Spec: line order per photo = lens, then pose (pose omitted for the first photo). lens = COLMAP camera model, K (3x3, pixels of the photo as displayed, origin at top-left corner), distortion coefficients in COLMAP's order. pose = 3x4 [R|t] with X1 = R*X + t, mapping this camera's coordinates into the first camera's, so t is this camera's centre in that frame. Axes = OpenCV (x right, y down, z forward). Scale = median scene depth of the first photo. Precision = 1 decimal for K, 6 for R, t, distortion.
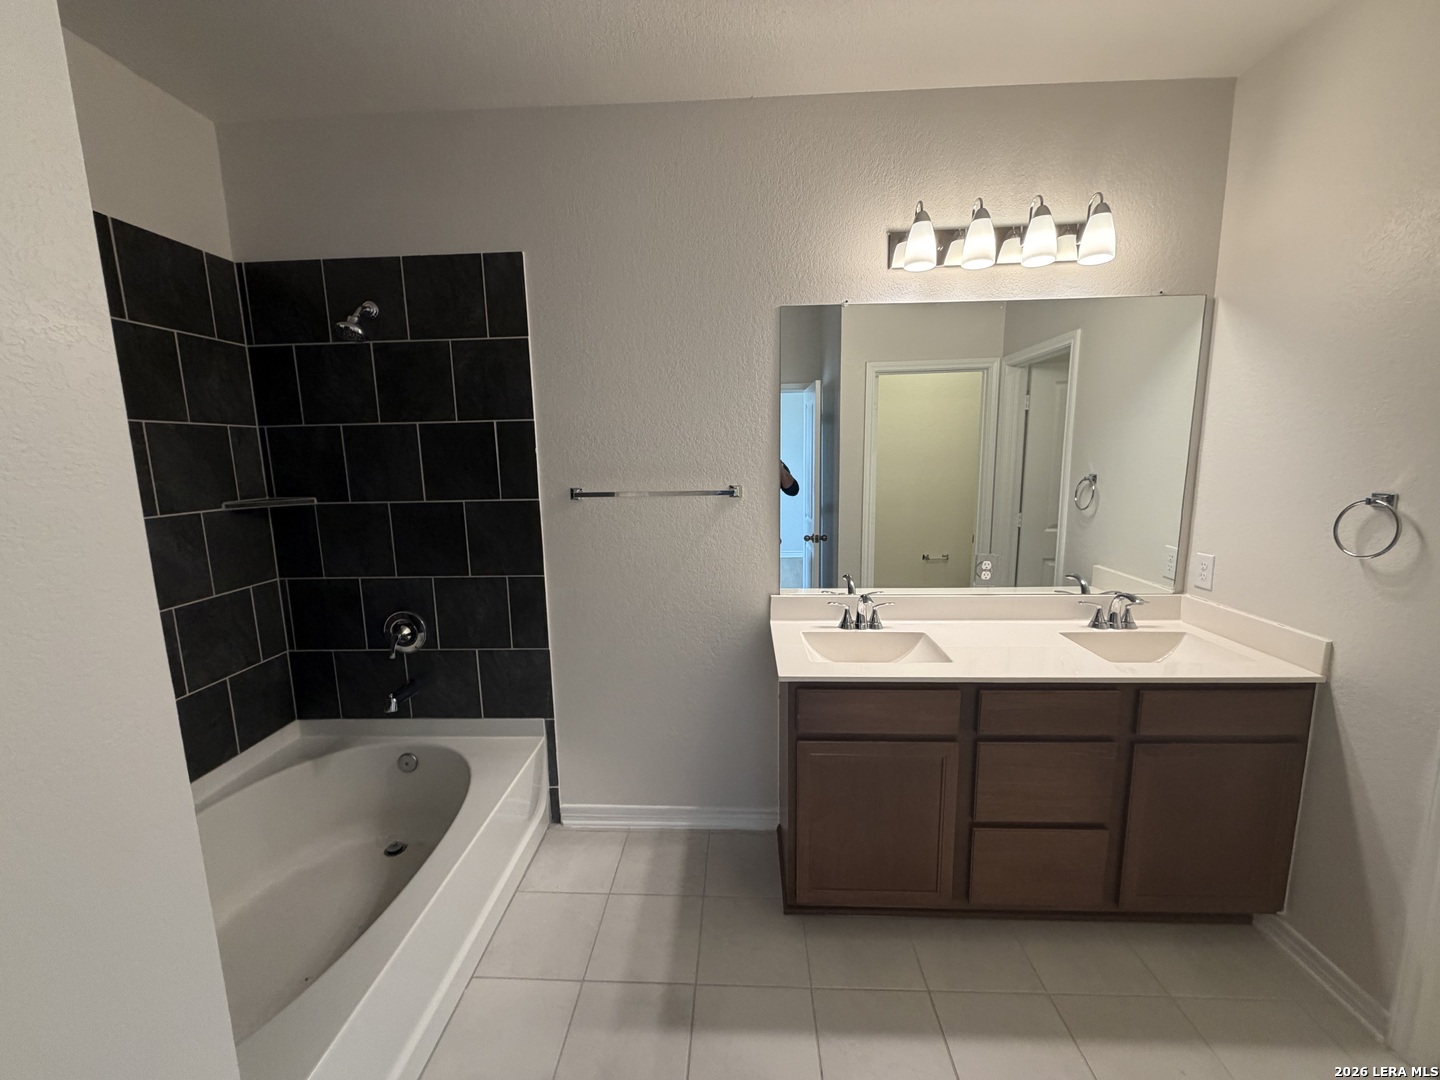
lens RADIAL K [[576.4, 0, 719.1], [0, 576.4, 539.3], [0, 0, 1]] dist [-0.005534, 0.000278]
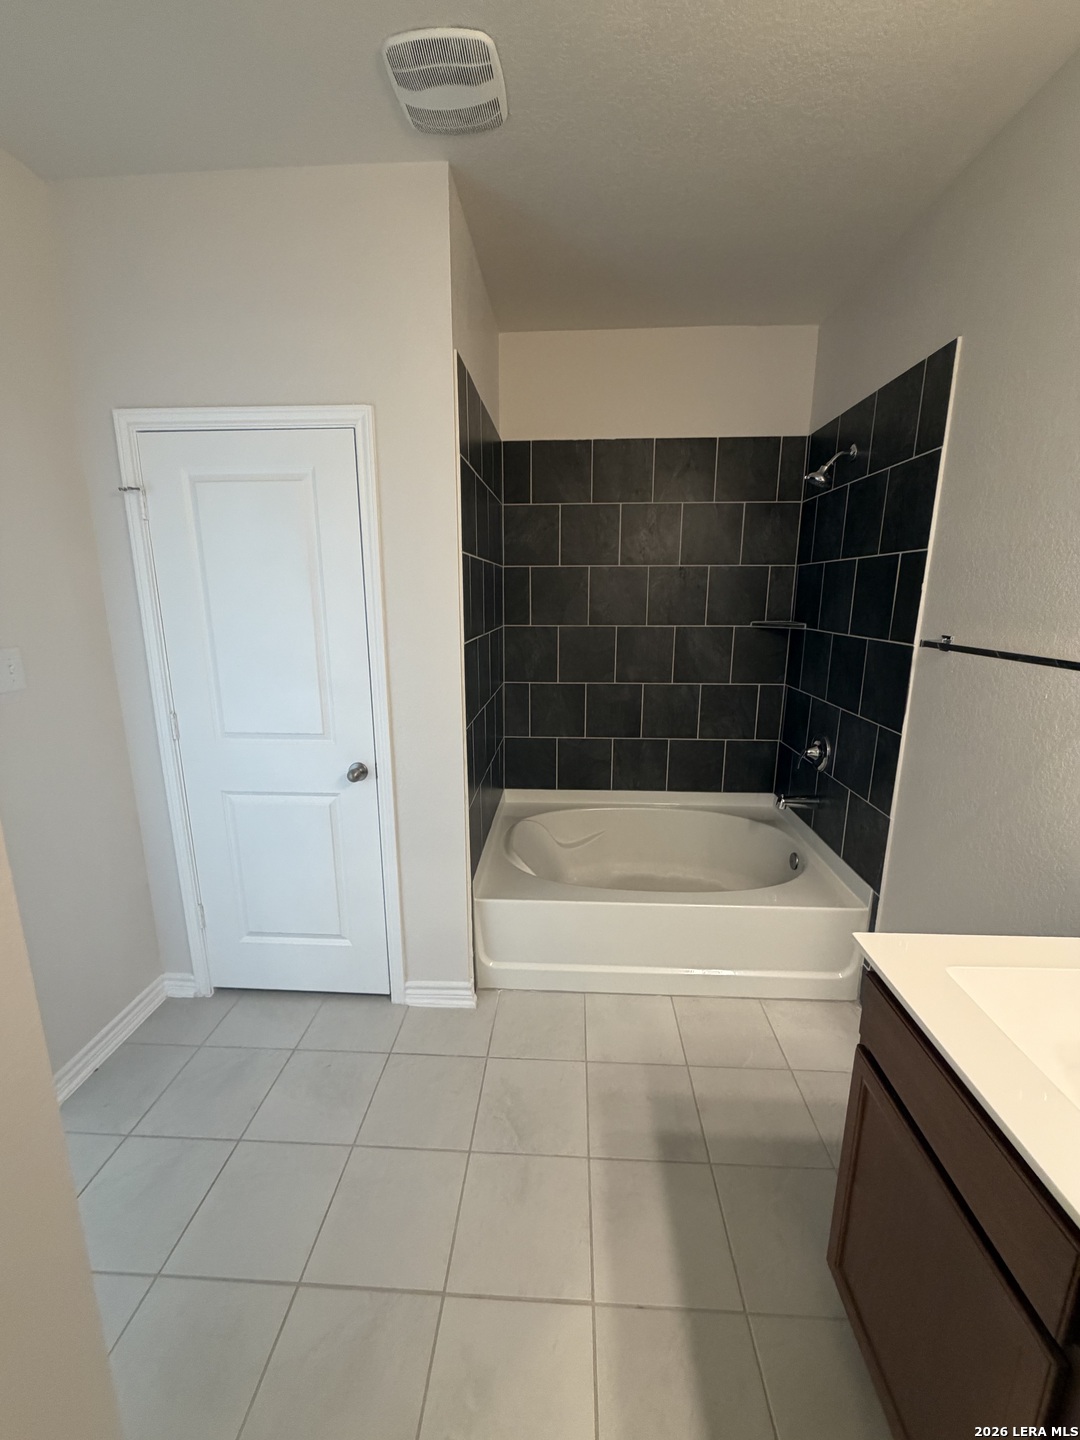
lens RADIAL K [[576.4, 0, 539.6], [0, 576.4, 716.4], [0, 0, 1]] dist [-0.005534, 0.000278]
pose [[-0.011752, 0.231225, -0.972829, 0.553832], [-0.157304, 0.960355, 0.230160, -0.078651], [0.987480, 0.155735, 0.025087, 0.458633]]
